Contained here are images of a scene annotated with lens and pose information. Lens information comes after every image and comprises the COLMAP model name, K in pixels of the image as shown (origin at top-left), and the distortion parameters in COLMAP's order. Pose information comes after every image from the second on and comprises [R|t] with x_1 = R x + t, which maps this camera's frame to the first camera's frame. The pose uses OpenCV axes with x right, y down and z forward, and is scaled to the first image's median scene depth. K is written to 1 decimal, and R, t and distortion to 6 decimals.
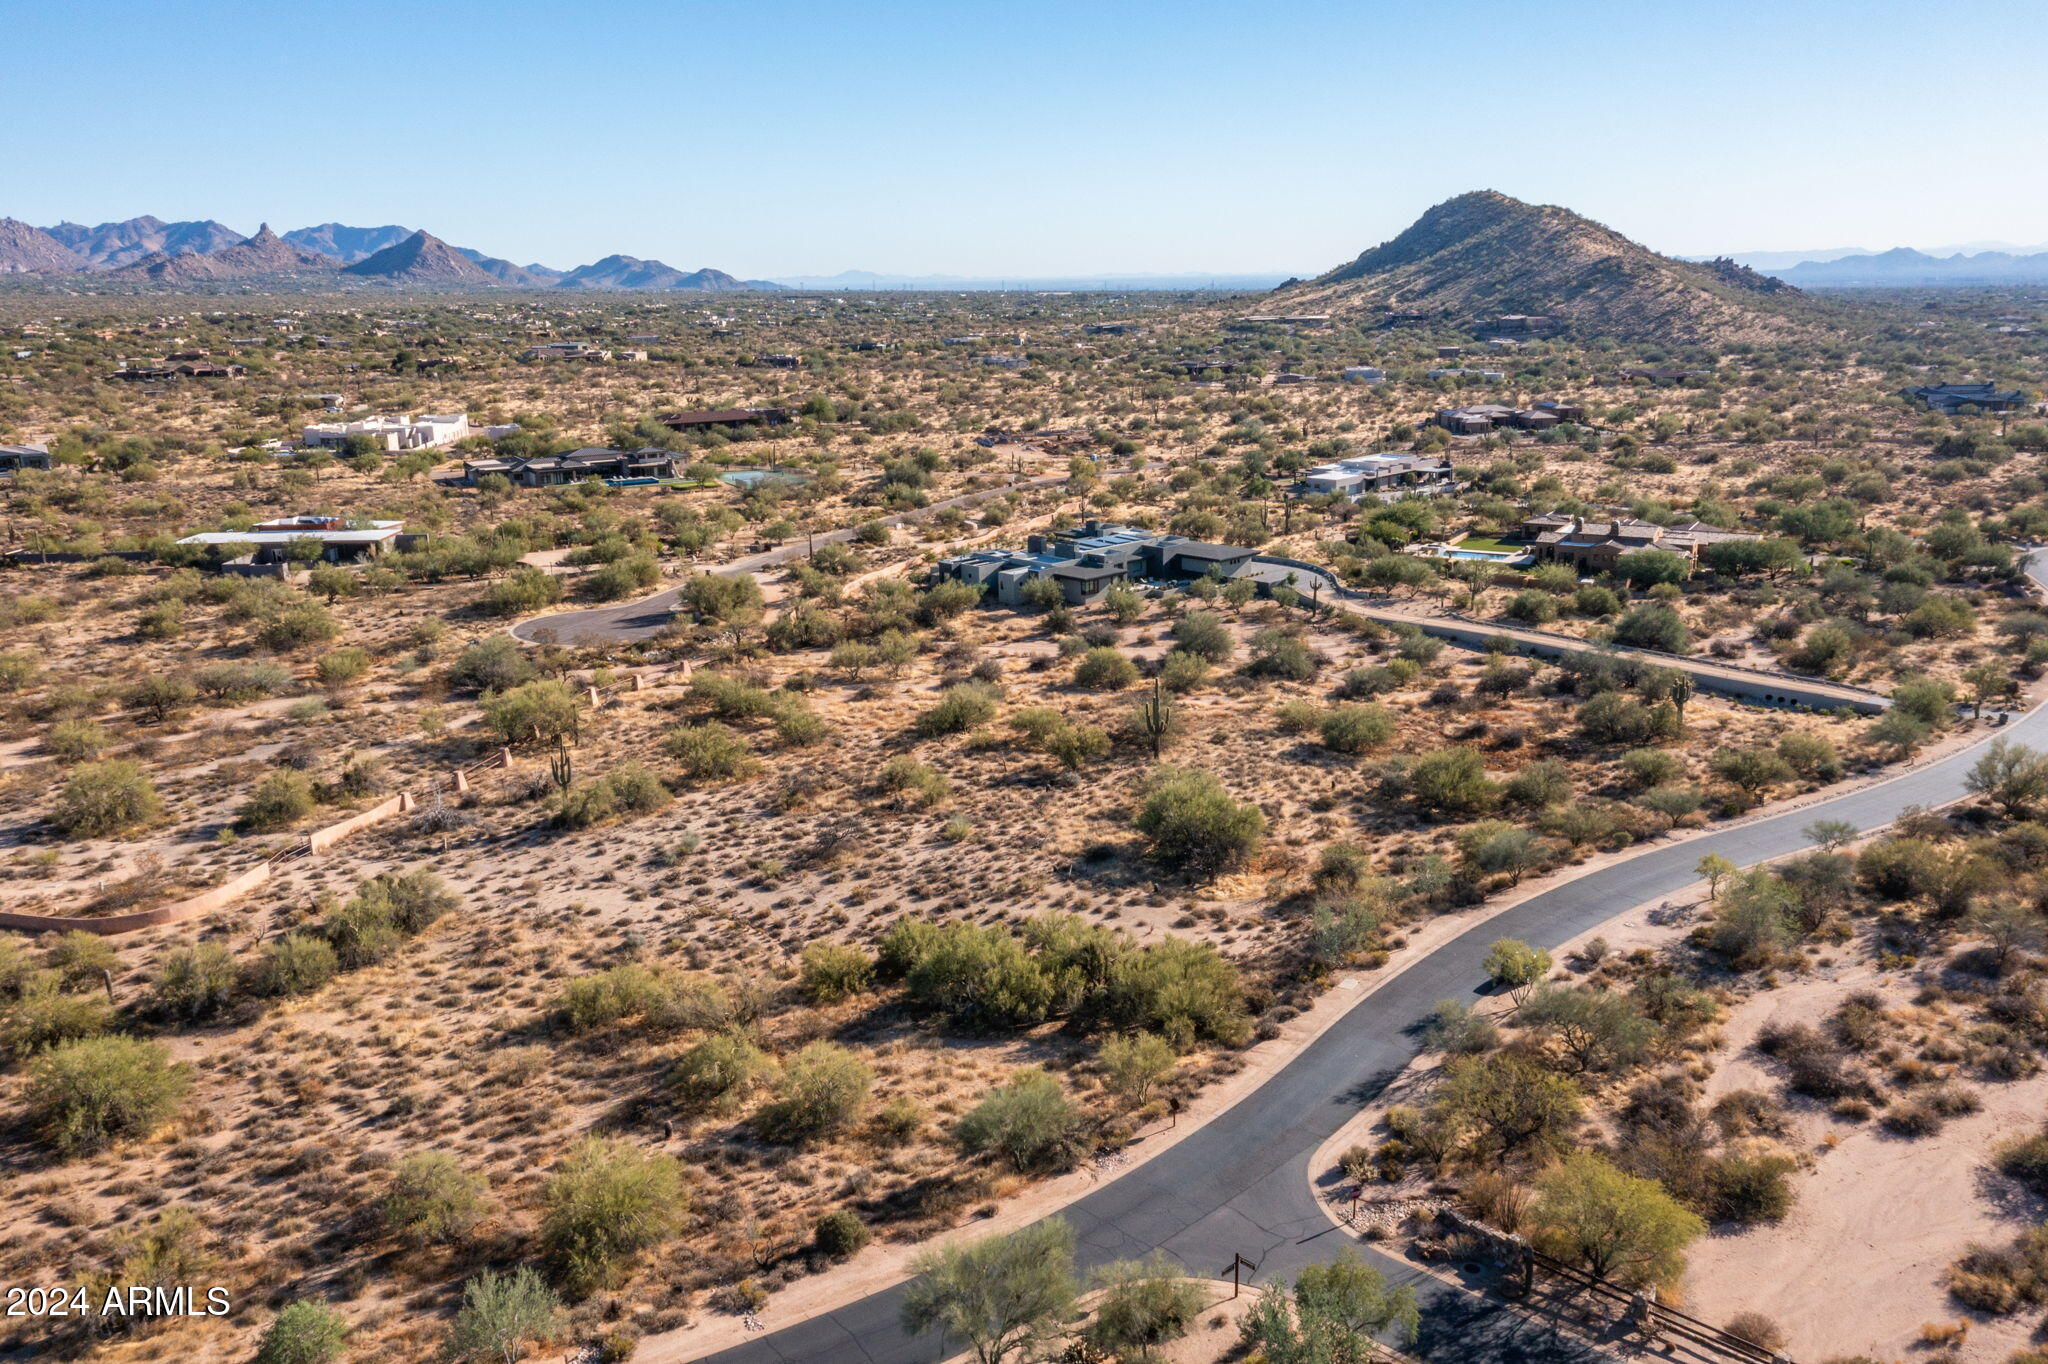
lens RADIAL K [[1603.8, 0, 1024.0], [0, 1603.8, 682.0], [0, 0, 1]] dist [-0.006274, 0.009051]
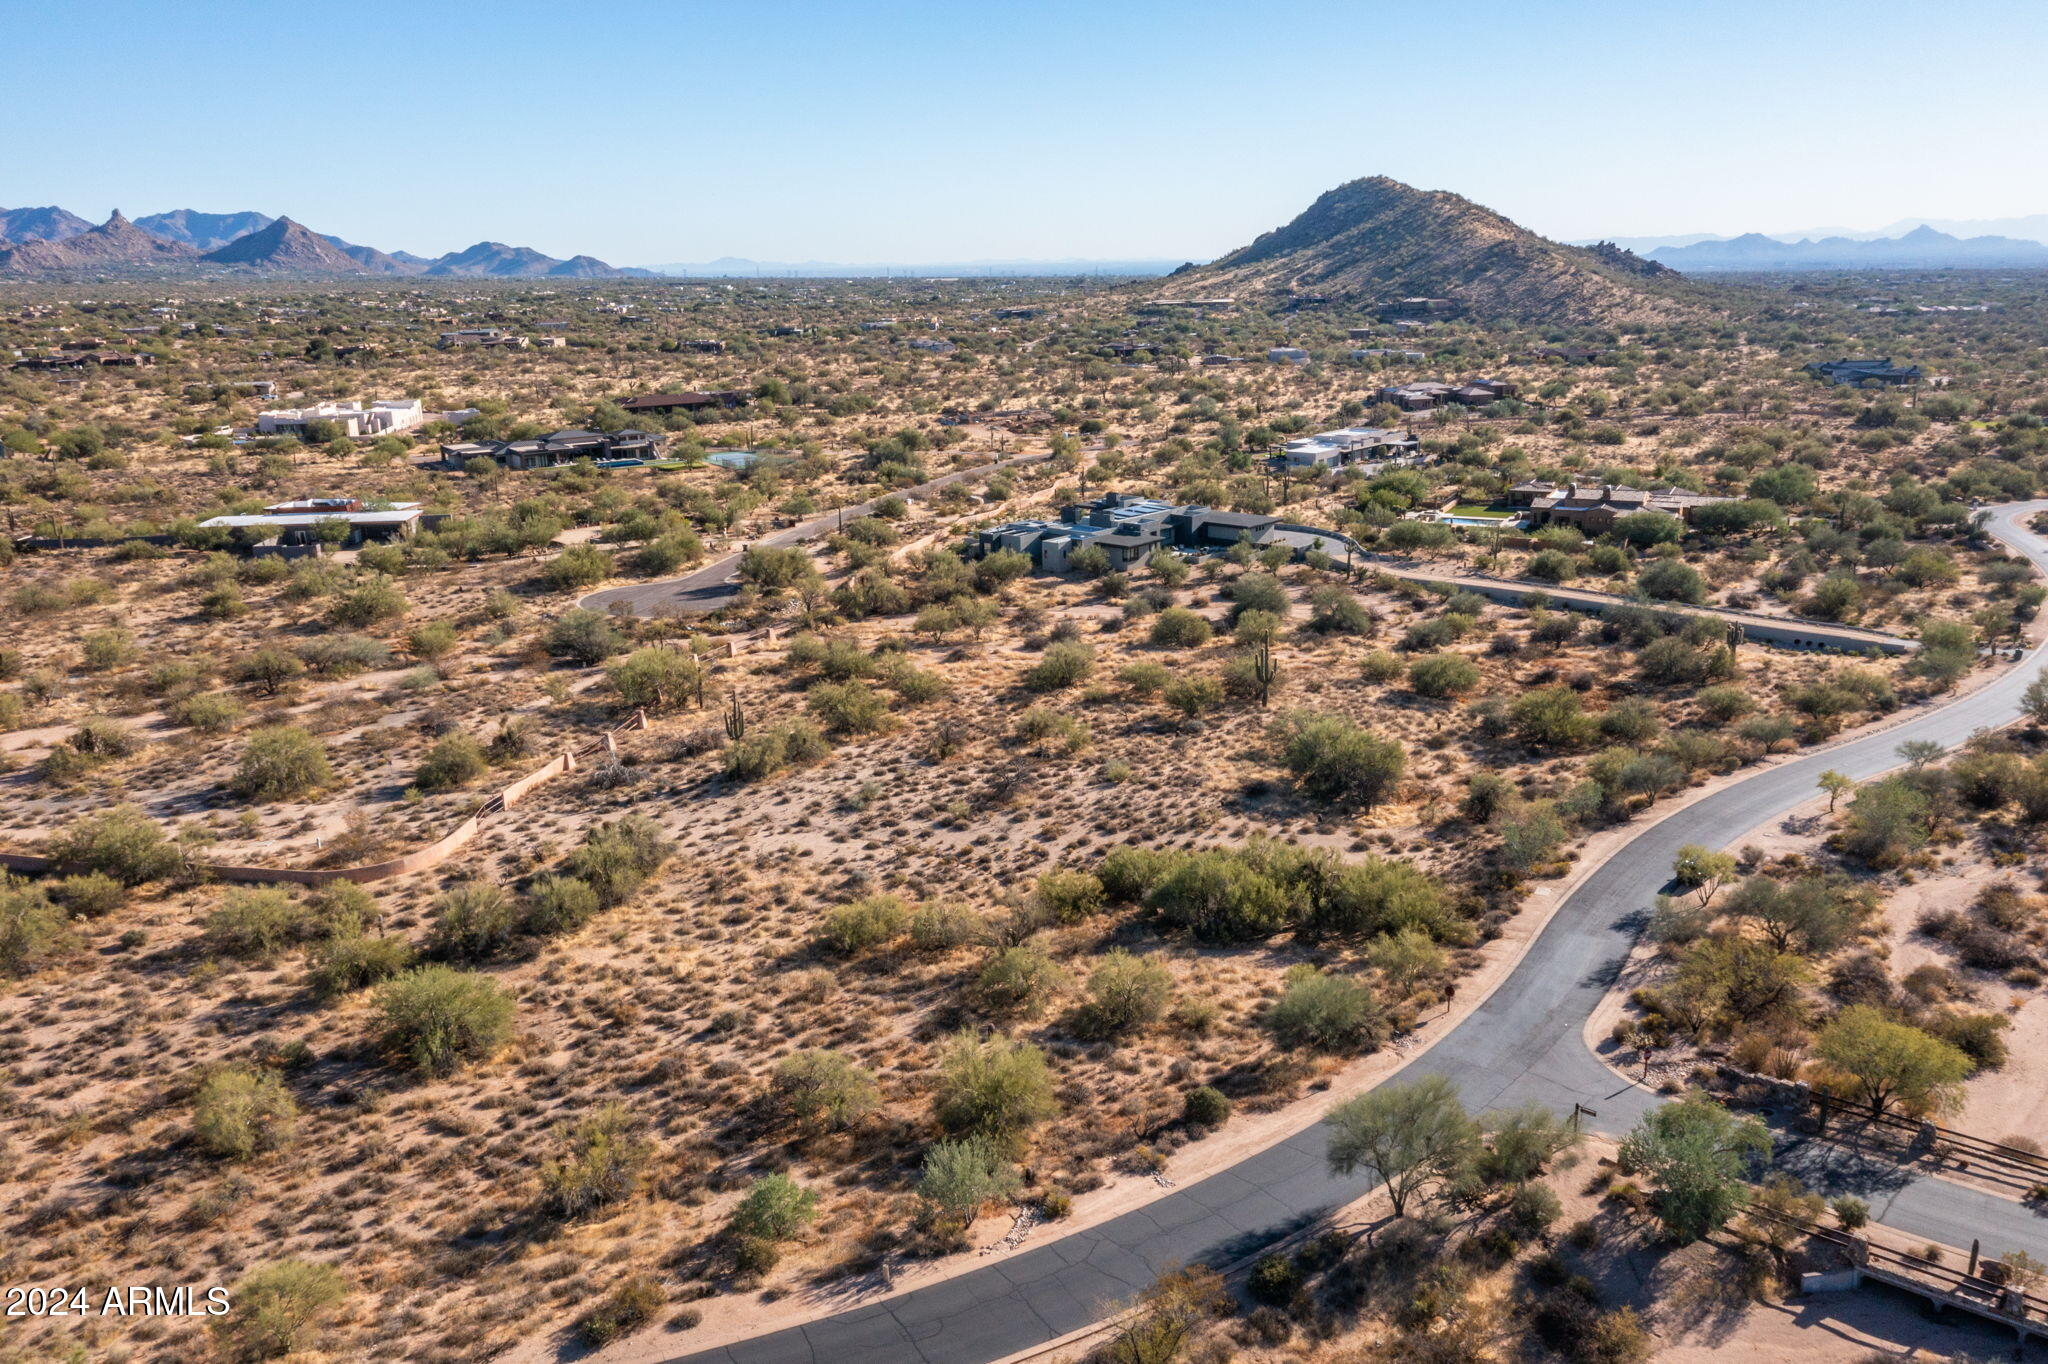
lens RADIAL K [[1603.8, 0, 1024.0], [0, 1603.8, 682.0], [0, 0, 1]] dist [-0.006274, 0.009051]
pose [[0.997189, -0.021137, 0.071879, -0.138650], [0.020574, 0.999752, 0.008577, 0.017602], [-0.072043, -0.007074, 0.997376, -0.040289]]
